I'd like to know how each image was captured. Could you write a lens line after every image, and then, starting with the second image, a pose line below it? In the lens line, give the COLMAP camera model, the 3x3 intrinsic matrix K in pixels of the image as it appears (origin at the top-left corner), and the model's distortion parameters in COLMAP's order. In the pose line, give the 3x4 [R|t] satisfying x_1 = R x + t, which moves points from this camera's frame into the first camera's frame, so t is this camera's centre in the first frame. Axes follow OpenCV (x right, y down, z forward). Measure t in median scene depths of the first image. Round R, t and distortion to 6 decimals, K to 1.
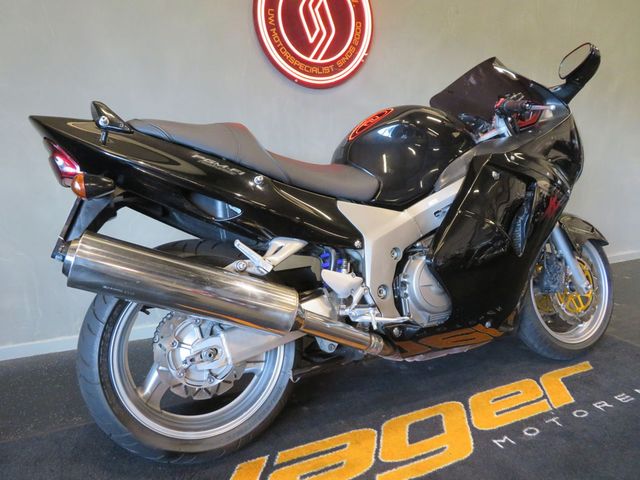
lens RADIAL K [[458.4, 0, 320.0], [0, 458.4, 240.0], [0, 0, 1]] dist [-0.002642, 0.002523]
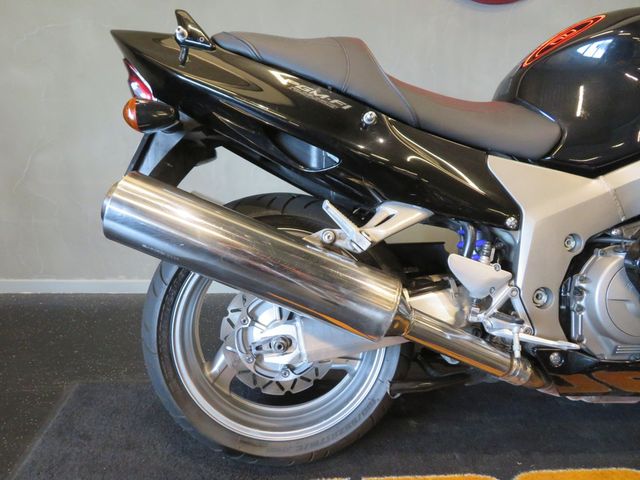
lens RADIAL K [[458.4, 0, 320.0], [0, 458.4, 240.0], [0, 0, 1]] dist [-0.002642, 0.002523]
pose [[0.931057, 0.126767, -0.342144, 0.053249], [-0.091181, 0.988791, 0.118229, -0.019062], [0.353296, -0.078881, 0.932180, 0.267925]]
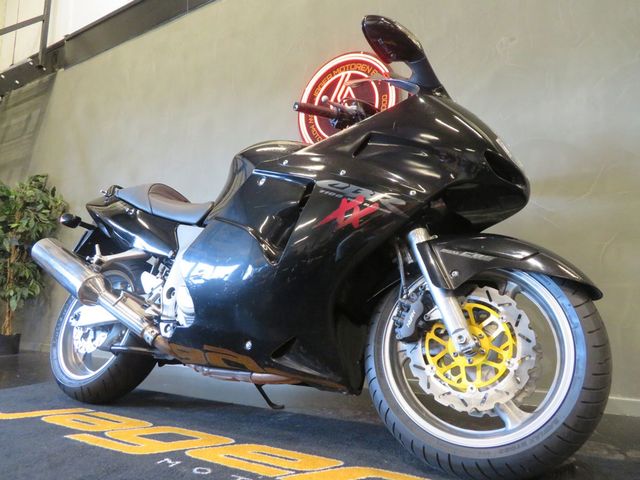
lens RADIAL K [[470.3, 0, 320.0], [0, 470.3, 240.0], [0, 0, 1]] dist [-0.003032, -0.005000]
pose [[0.549027, -0.118961, -0.827296, 1.329401], [-0.172154, 0.952499, -0.251213, 0.216036], [0.817883, 0.280345, 0.502468, 0.667781]]
